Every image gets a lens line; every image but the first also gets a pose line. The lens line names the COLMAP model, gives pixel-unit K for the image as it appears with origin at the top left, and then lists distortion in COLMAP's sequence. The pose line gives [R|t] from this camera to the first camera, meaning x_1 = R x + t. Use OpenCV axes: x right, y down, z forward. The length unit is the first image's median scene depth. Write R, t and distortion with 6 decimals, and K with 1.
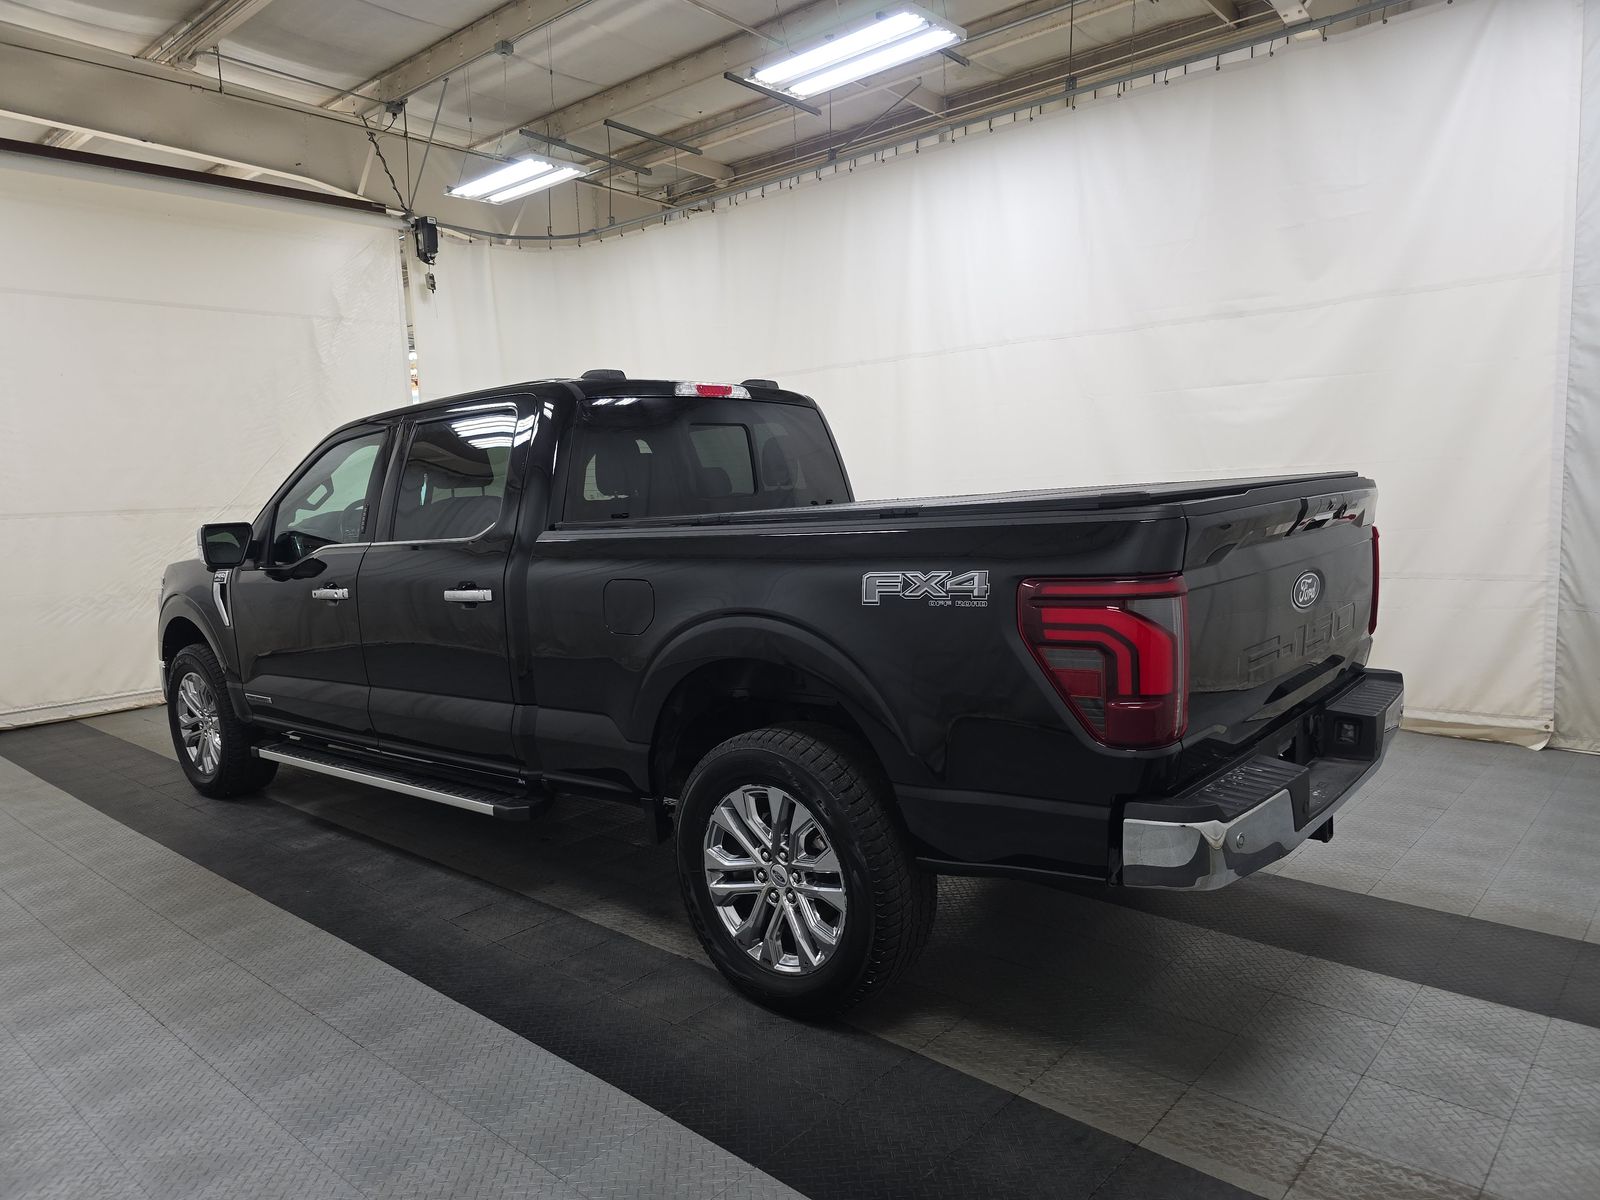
lens RADIAL K [[1015.1, 0, 806.3], [0, 1015.1, 593.6], [0, 0, 1]] dist [-0.008251, -0.003516]
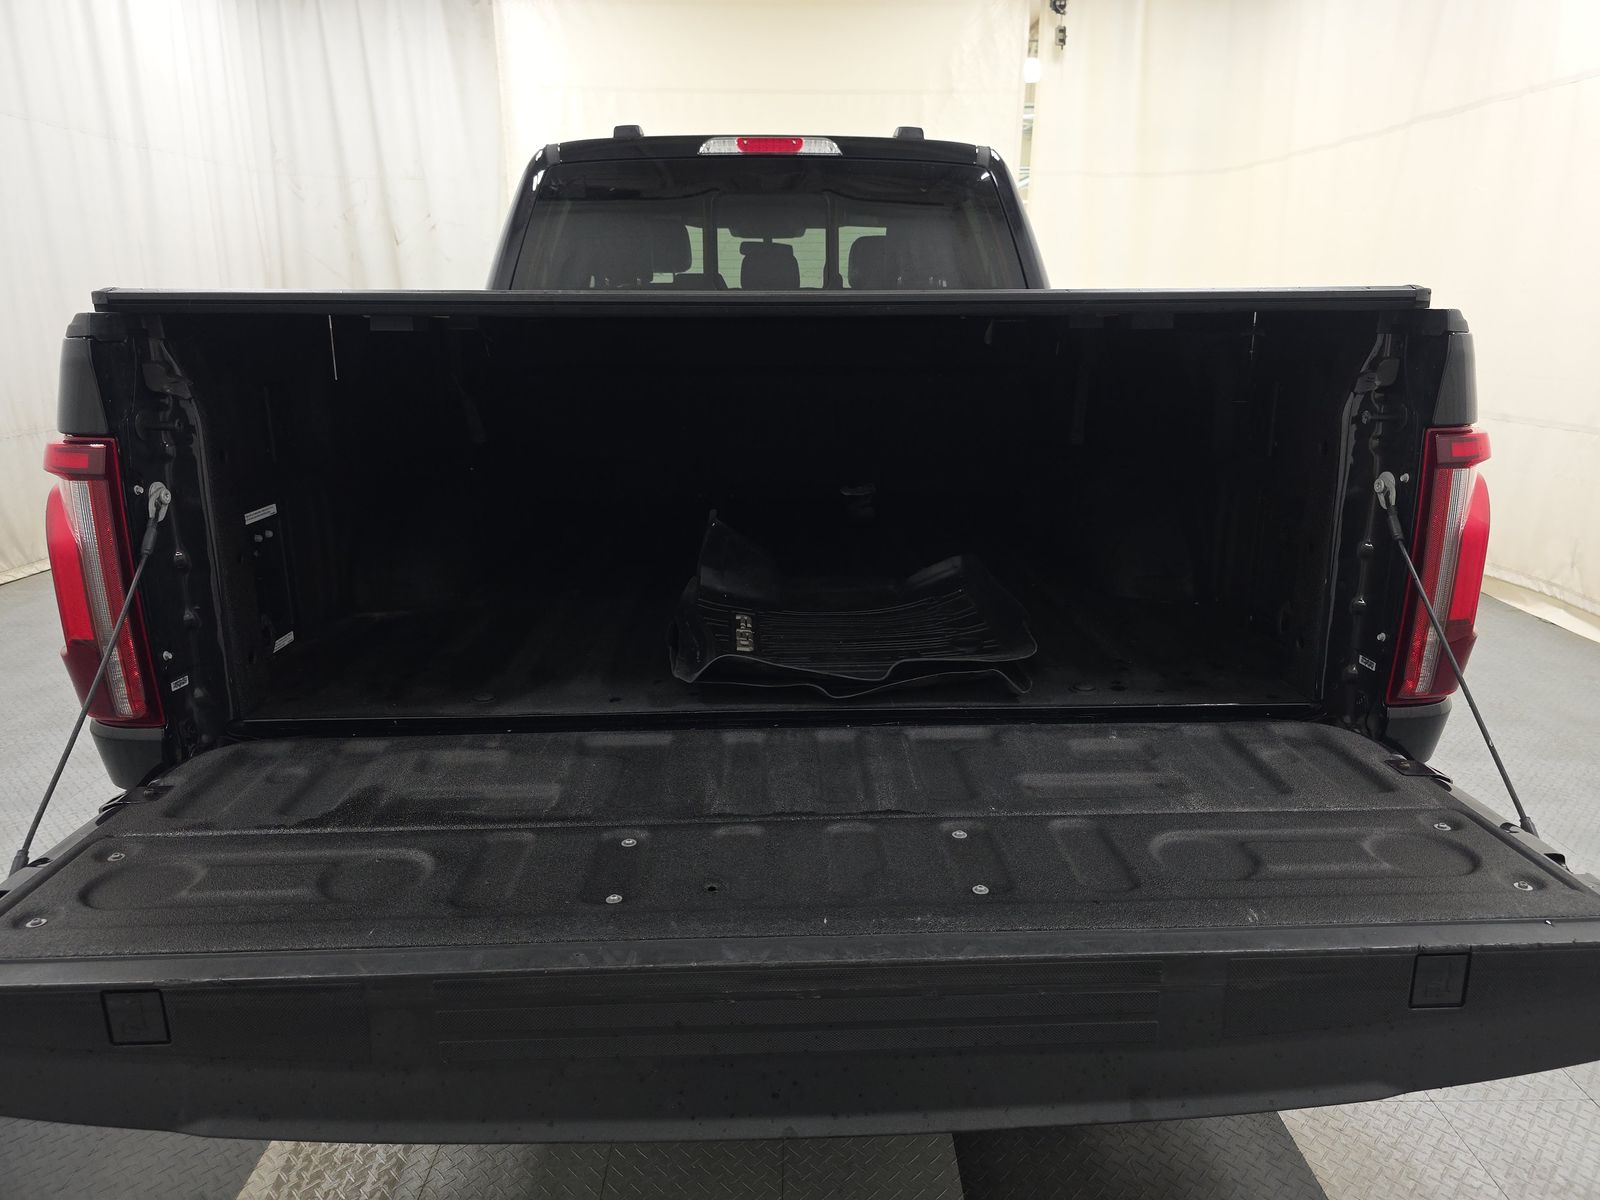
lens RADIAL K [[1015.1, 0, 806.3], [0, 1015.1, 593.6], [0, 0, 1]] dist [-0.008251, -0.003516]
pose [[0.669953, 0.250543, -0.698850, 0.489427], [-0.109394, 0.964374, 0.240865, -0.055517], [0.734299, -0.084918, 0.673493, 0.431373]]
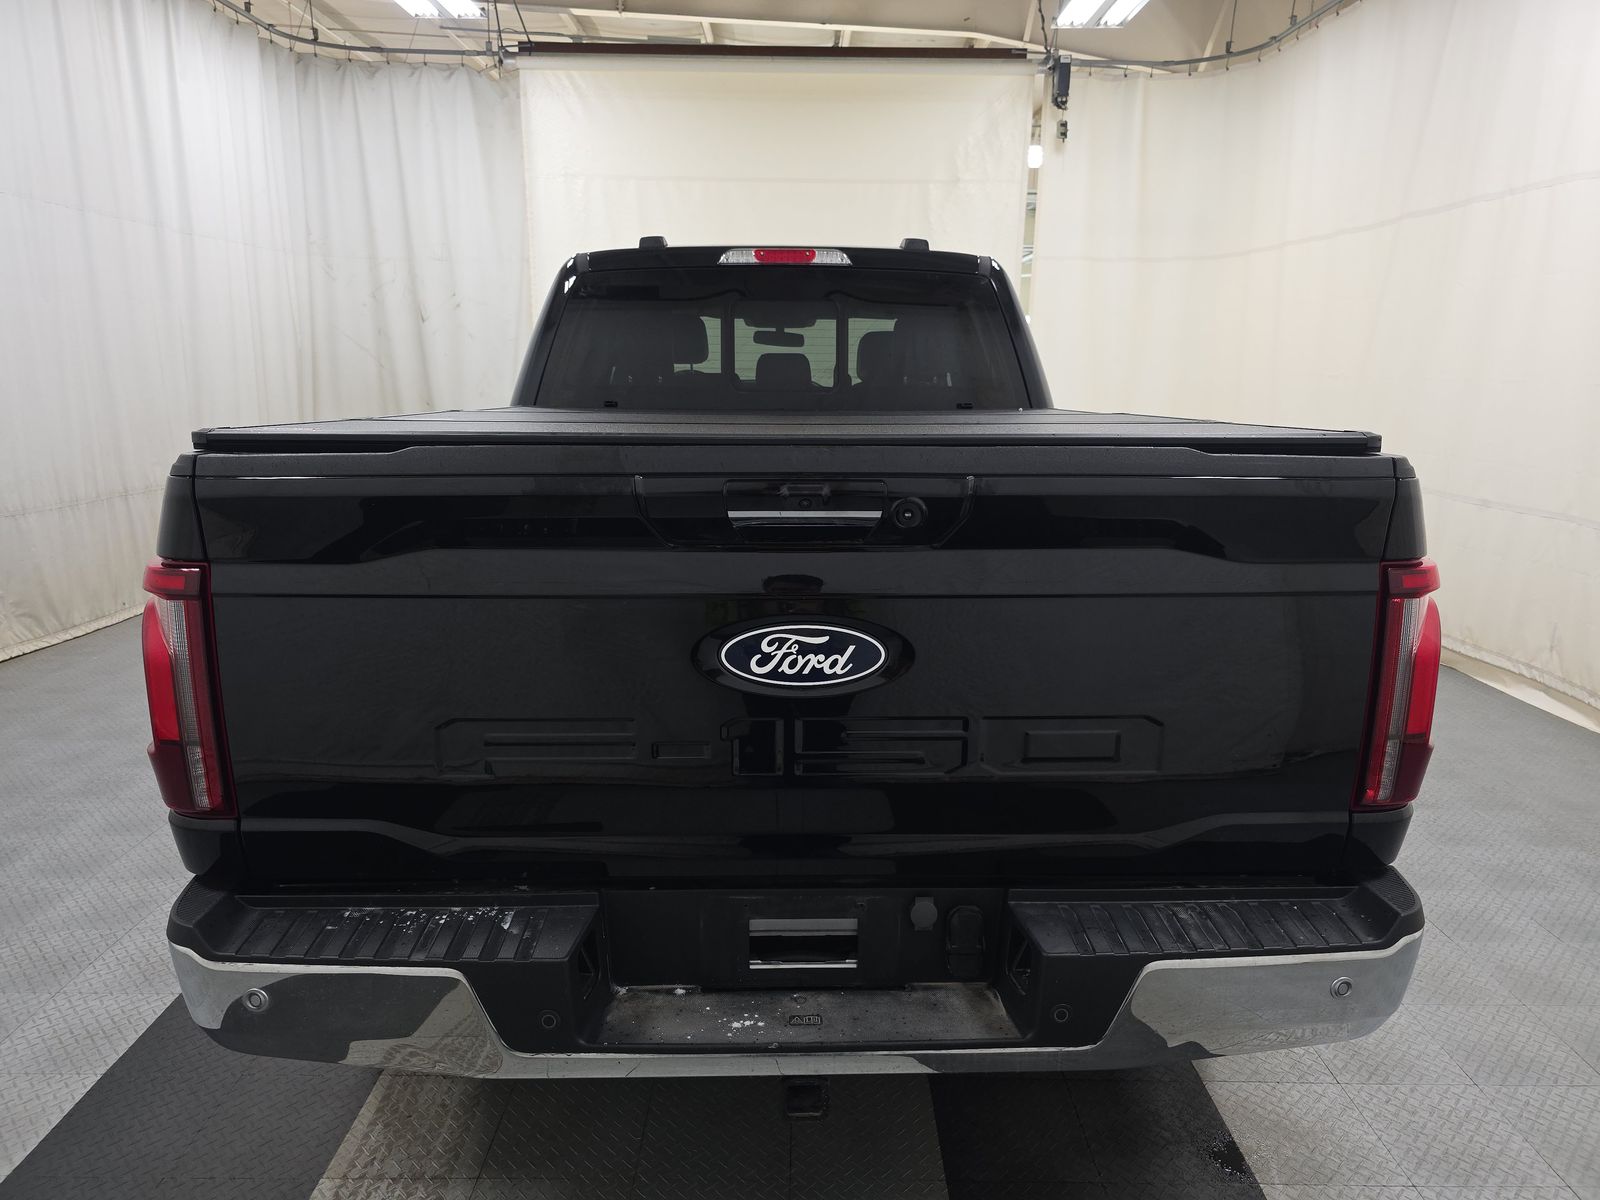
lens RADIAL K [[1008.2, 0, 800.0], [0, 1008.2, 600.0], [0, 0, 1]] dist [0.004536, -0.013259]
pose [[0.659096, 0.219554, -0.719297, 0.505242], [-0.117506, 0.974755, 0.189856, -0.077436], [0.742822, -0.040611, 0.668256, 0.410549]]
